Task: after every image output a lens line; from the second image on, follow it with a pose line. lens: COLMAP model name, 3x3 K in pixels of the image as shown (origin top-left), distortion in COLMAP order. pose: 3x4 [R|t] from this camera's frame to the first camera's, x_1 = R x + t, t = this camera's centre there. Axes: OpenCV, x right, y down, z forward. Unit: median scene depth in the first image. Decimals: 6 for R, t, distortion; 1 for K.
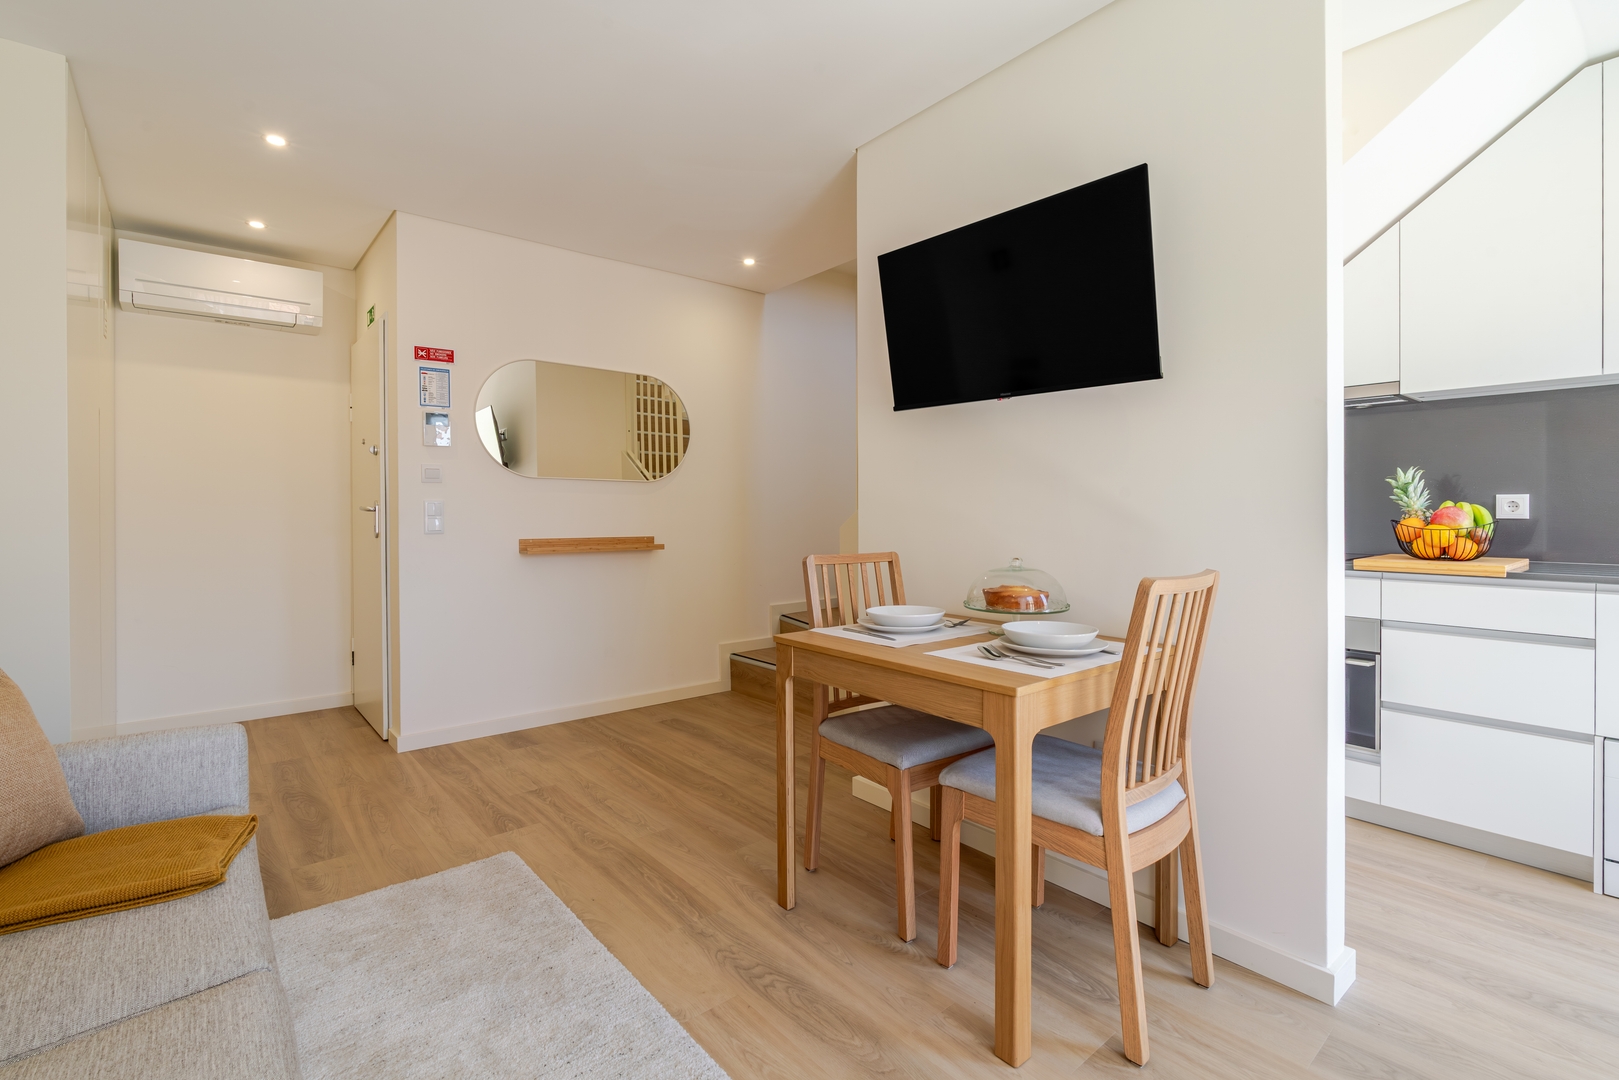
lens RADIAL K [[744.2, 0, 805.7], [0, 744.2, 516.8], [0, 0, 1]] dist [-0.002573, -0.000503]
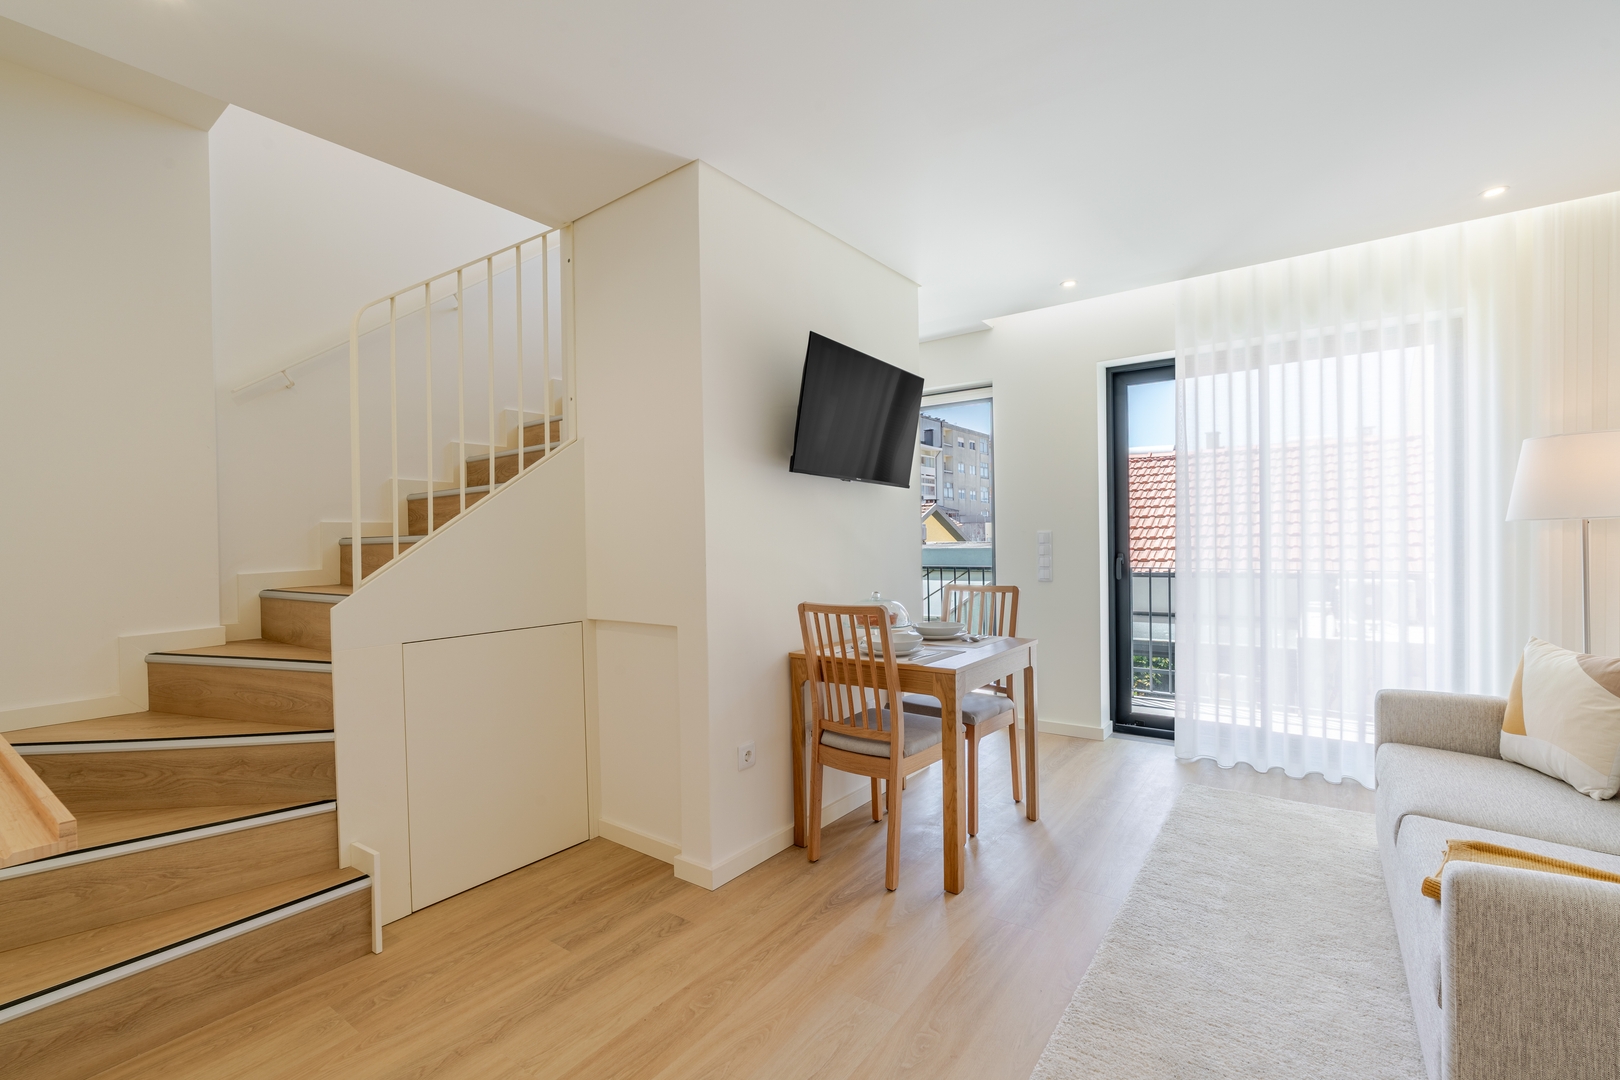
lens RADIAL K [[710.2, 0, 815.6], [0, 710.2, 548.5], [0, 0, 1]] dist [-0.005049, 0.000525]
pose [[-0.257694, -0.001991, 0.966225, -0.624490], [0.027842, 0.999567, 0.009485, -0.028264], [-0.965825, 0.029346, -0.257527, 0.871003]]
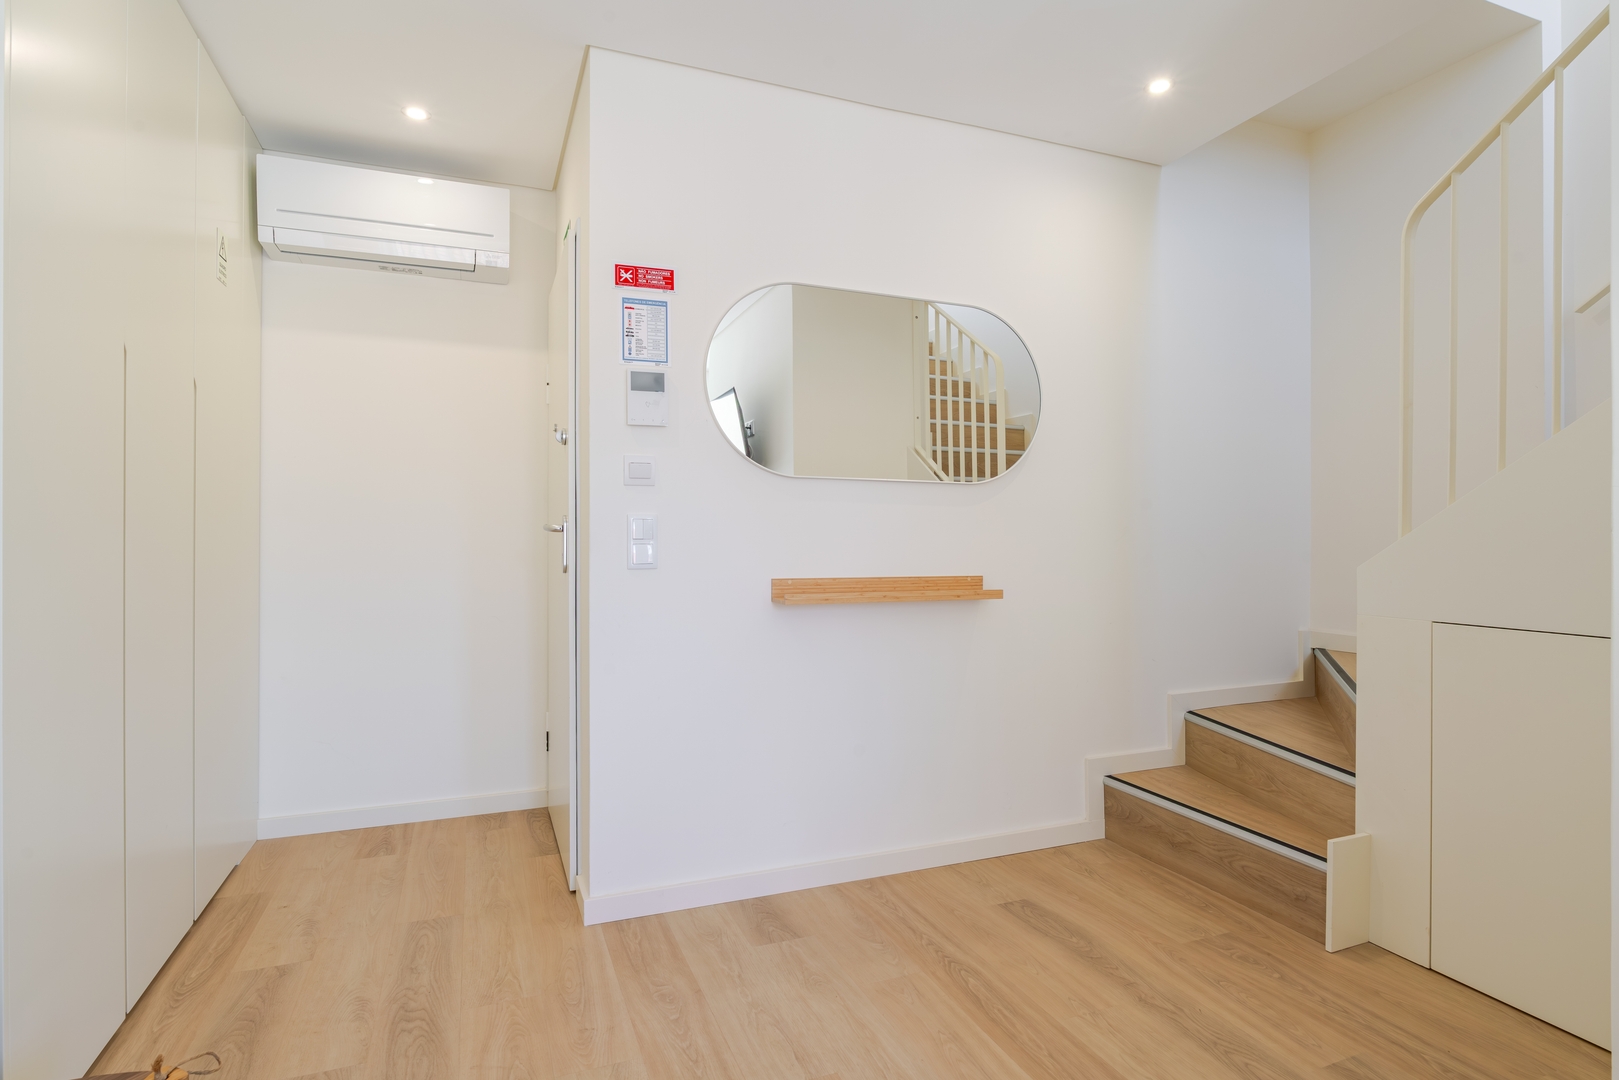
lens RADIAL K [[833.5, 0, 815.3], [0, 833.5, 536.9], [0, 0, 1]] dist [0.001086, 0.000109]
pose [[0.952614, 0.005801, -0.304126, -0.150796], [-0.006861, 0.999974, -0.002419, -0.002919], [0.304104, 0.004391, 0.952629, 0.378254]]
